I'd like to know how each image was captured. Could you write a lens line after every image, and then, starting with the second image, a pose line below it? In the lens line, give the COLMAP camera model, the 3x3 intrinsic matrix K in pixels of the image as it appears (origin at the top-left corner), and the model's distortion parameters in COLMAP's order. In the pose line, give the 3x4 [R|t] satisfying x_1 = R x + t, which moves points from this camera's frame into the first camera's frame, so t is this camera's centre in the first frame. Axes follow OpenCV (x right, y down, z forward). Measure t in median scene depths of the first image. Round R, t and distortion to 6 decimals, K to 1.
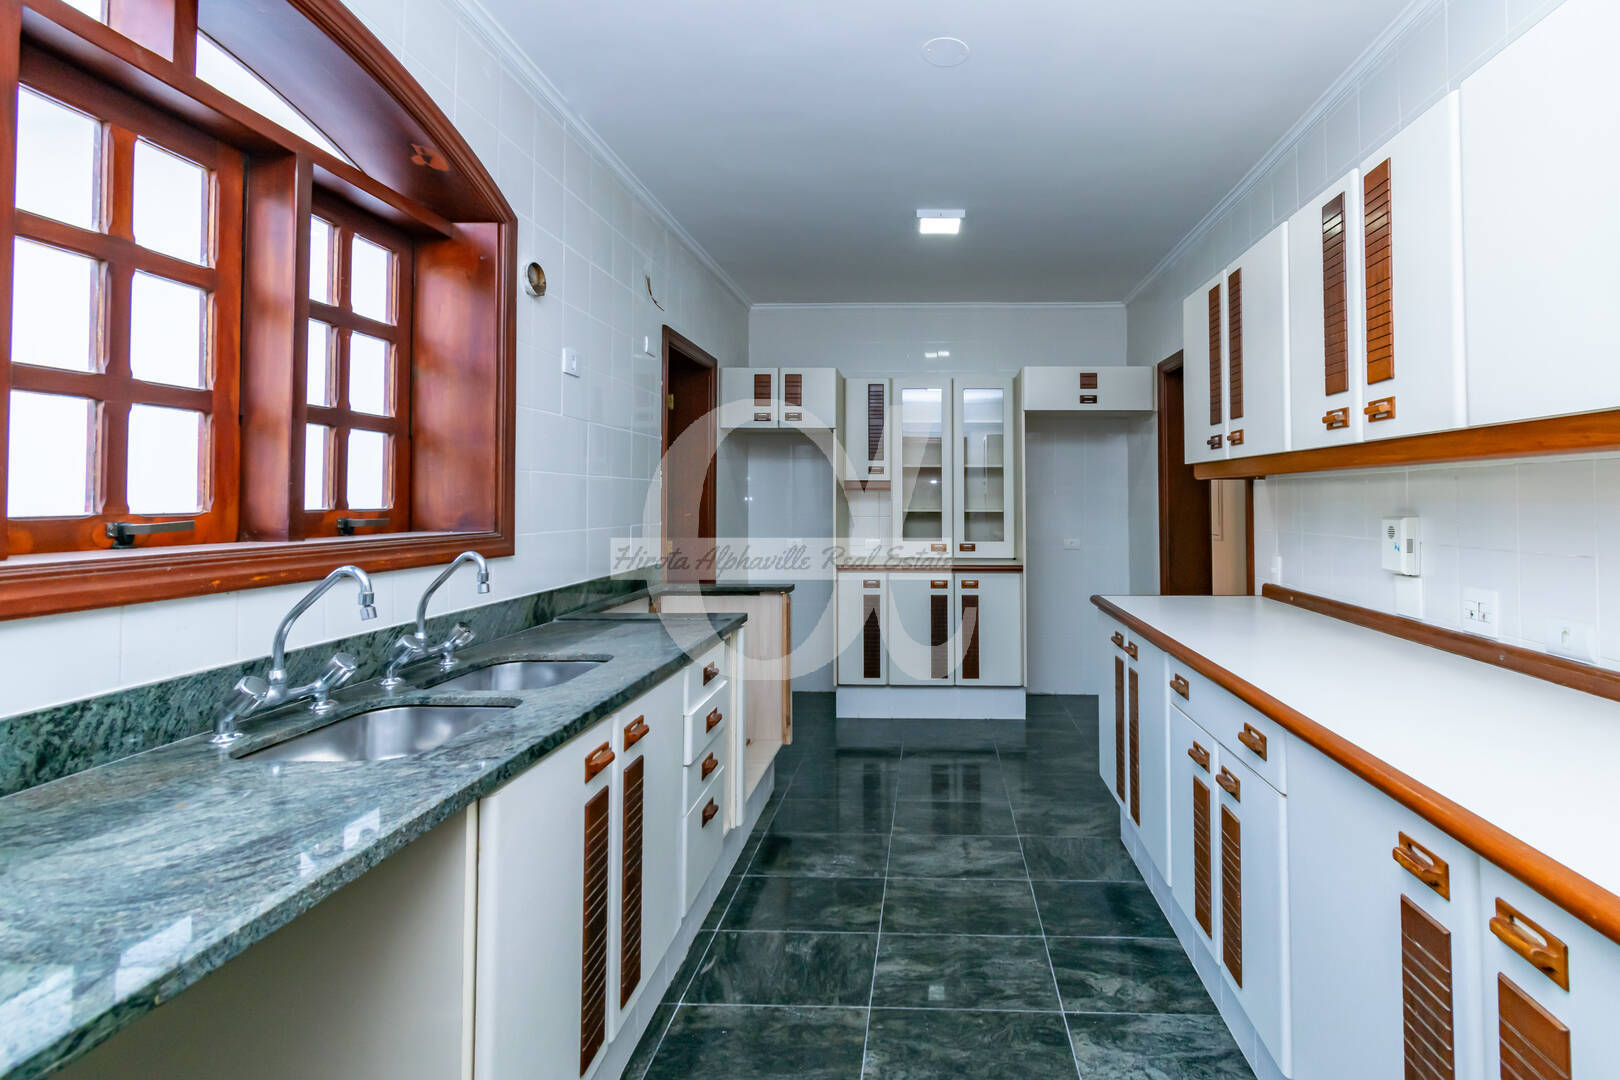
lens RADIAL K [[741.1, 0, 874.9], [0, 741.1, 469.4], [0, 0, 1]] dist [-0.000001, 0.000996]
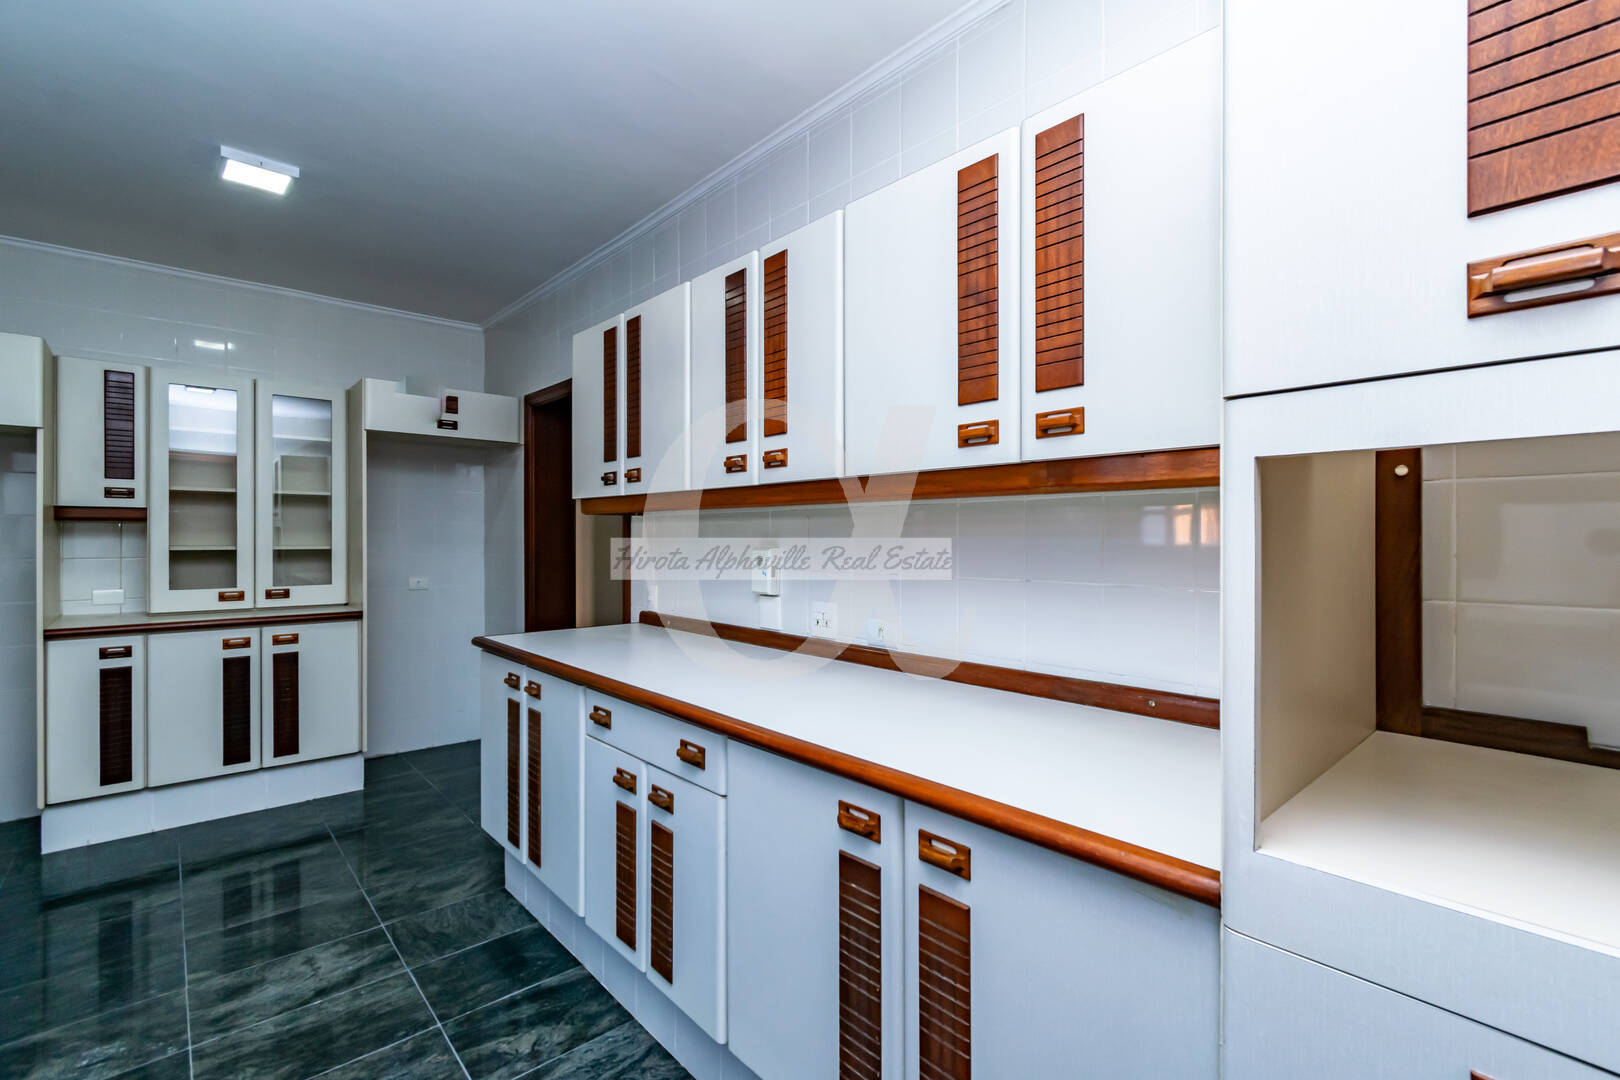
lens RADIAL K [[741.1, 0, 808.0], [0, 741.1, 526.7], [0, 0, 1]] dist [-0.000001, 0.000996]
pose [[0.707680, 0.008792, 0.706479, -0.089708], [-0.029241, 0.999430, 0.016853, 0.005624], [-0.705928, -0.032585, 0.707534, 0.077199]]
